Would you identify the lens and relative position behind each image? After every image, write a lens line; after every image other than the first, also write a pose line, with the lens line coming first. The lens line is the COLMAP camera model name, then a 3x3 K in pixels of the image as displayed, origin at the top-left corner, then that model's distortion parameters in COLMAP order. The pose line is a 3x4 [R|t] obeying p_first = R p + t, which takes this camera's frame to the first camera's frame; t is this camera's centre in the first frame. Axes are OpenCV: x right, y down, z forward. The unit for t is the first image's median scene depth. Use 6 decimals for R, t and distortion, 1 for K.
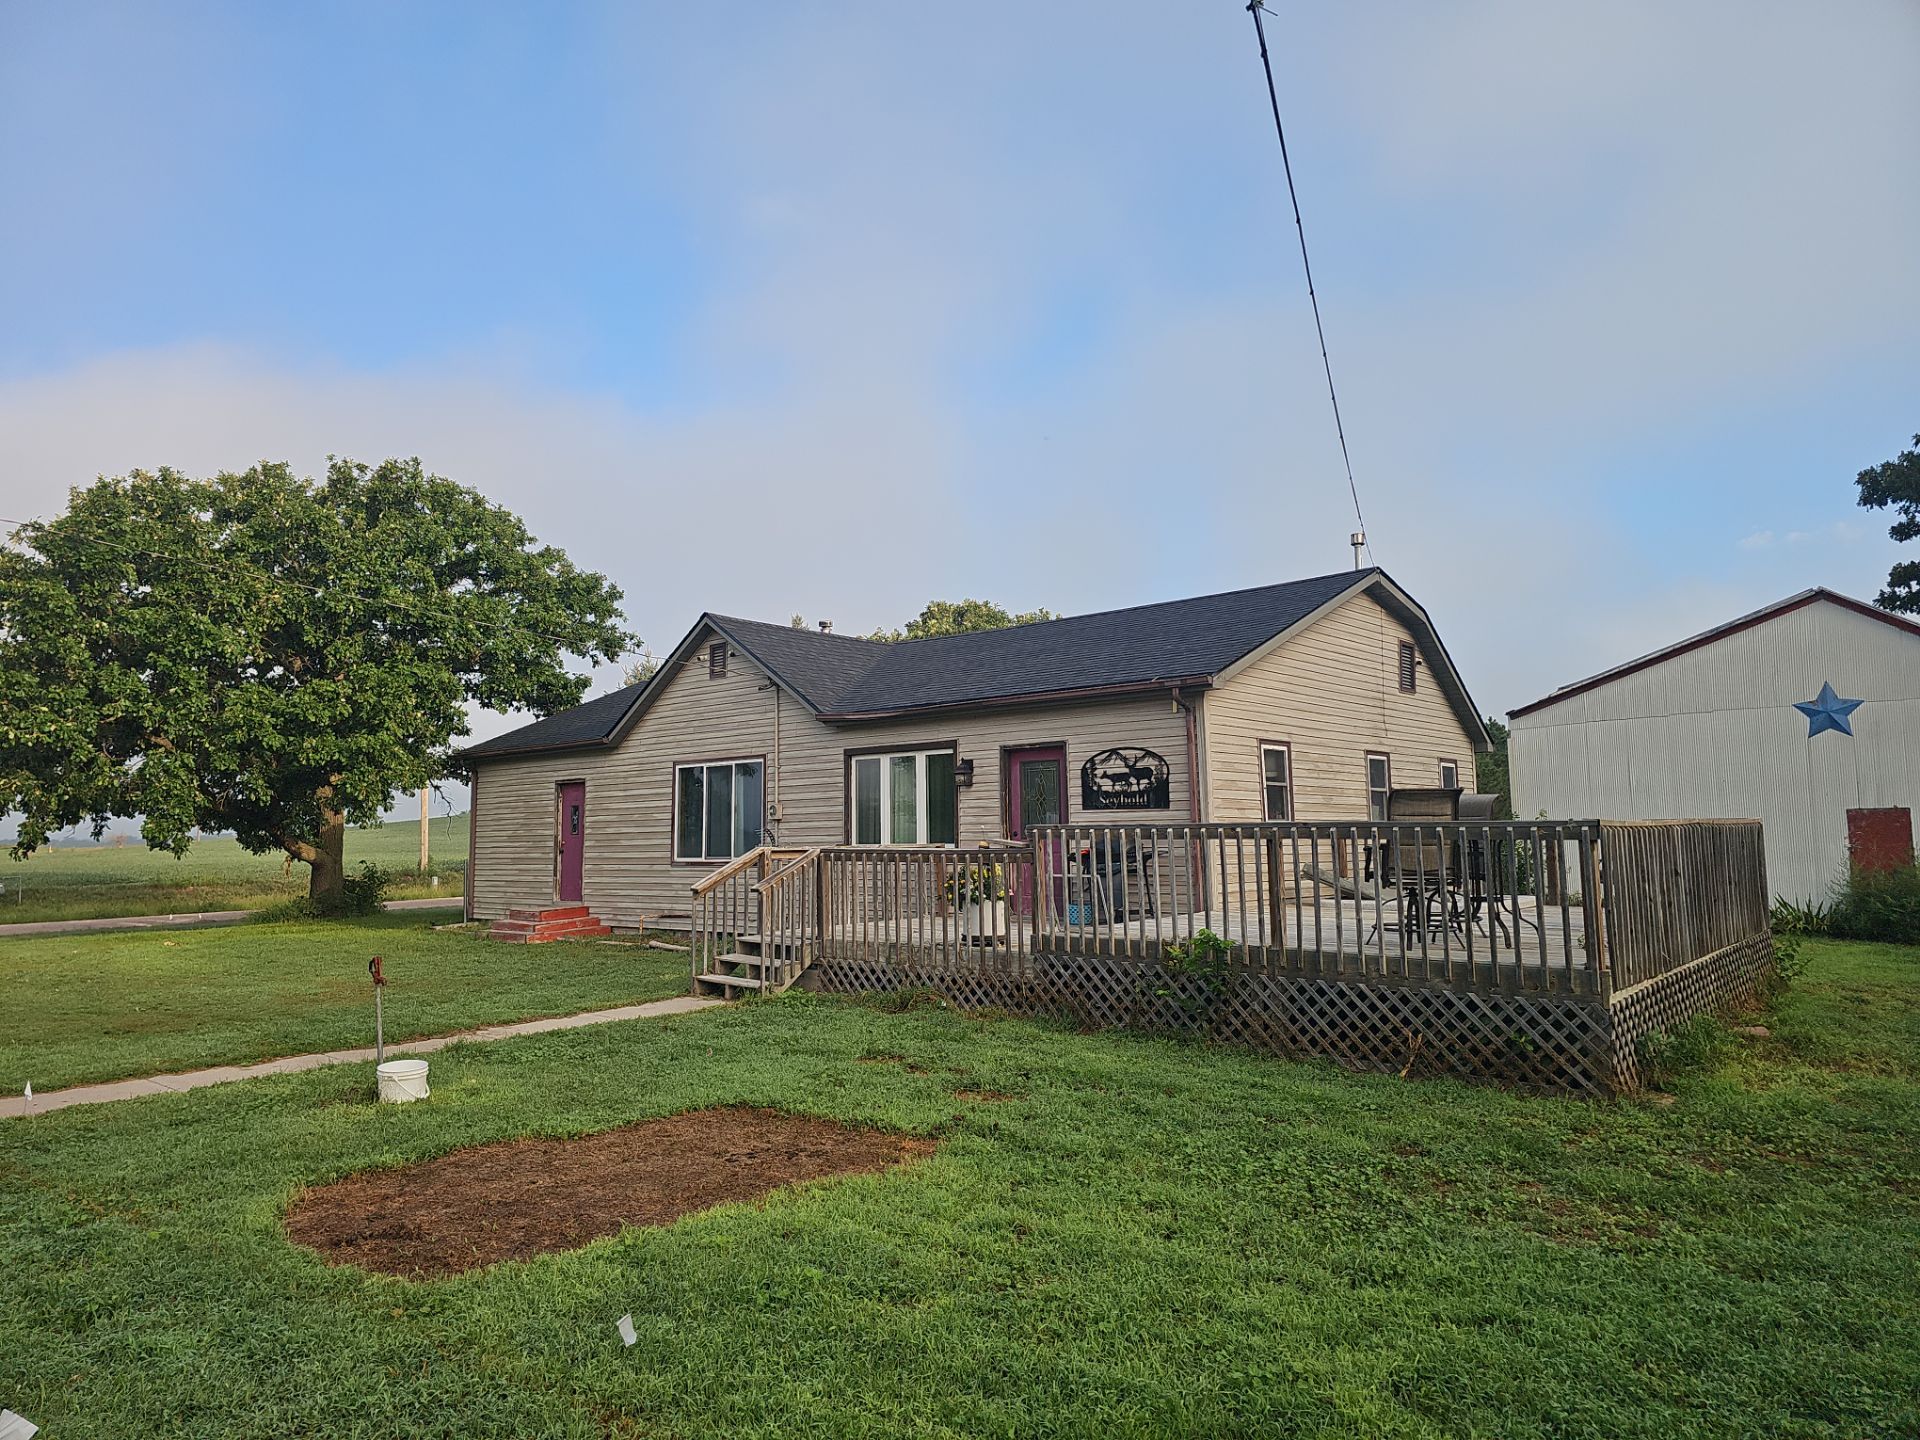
lens RADIAL K [[1232.5, 0, 957.3], [0, 1232.5, 715.7], [0, 0, 1]] dist [0.008512, 0.000172]
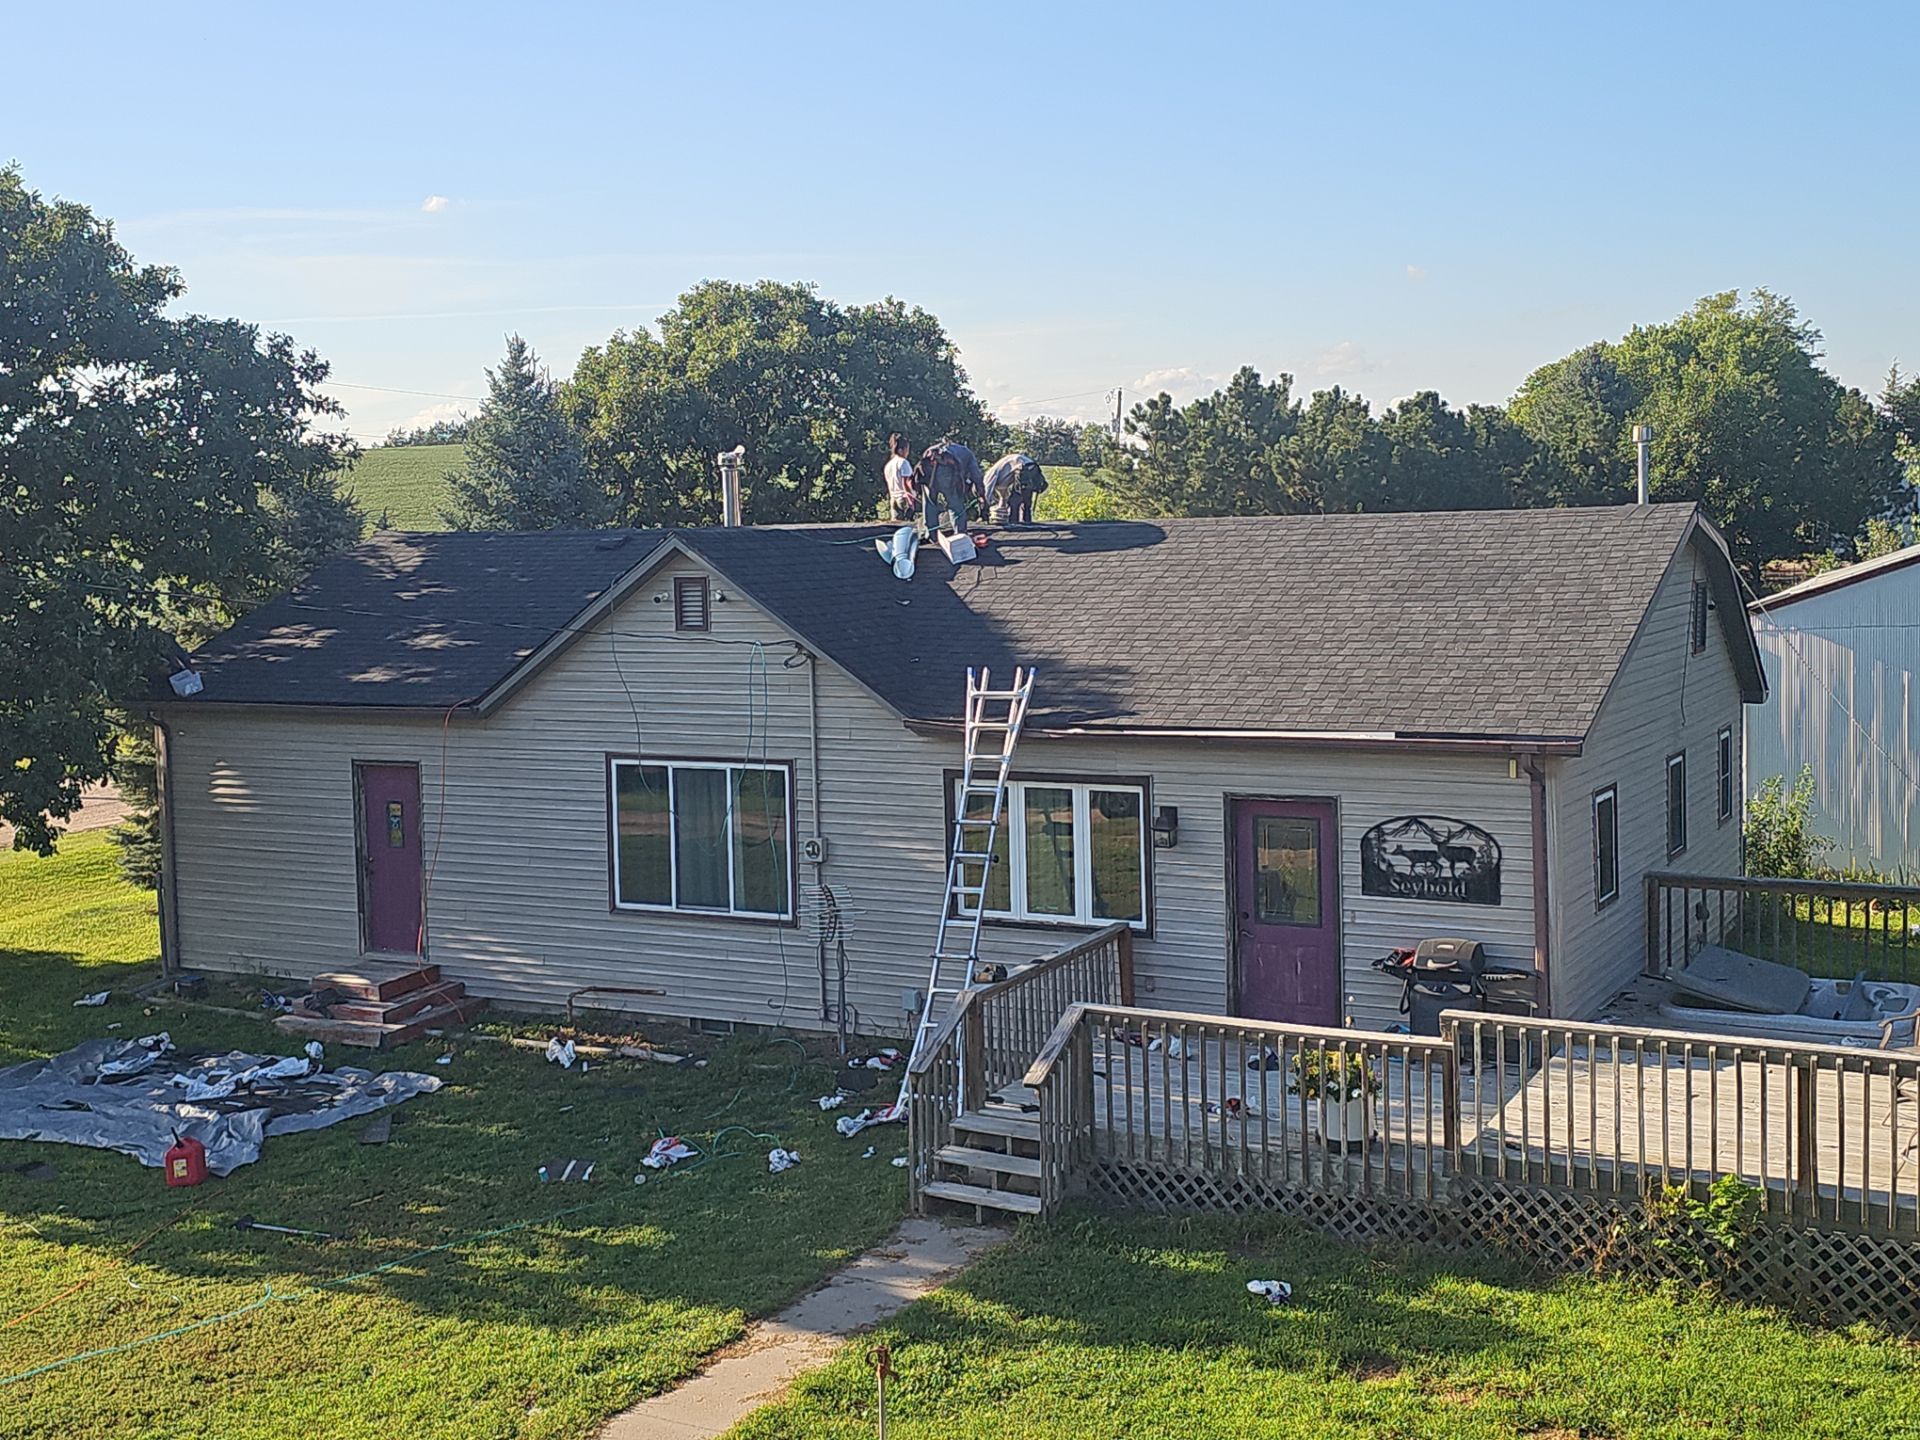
lens RADIAL K [[2197.5, 0, 962.0], [0, 2197.5, 716.1], [0, 0, 1]] dist [-0.029724, 0.000000]
pose [[0.974776, -0.031197, 0.220993, -0.403294], [-0.011667, 0.981706, 0.190046, -0.265200], [-0.222879, -0.187831, 0.956580, -0.152996]]
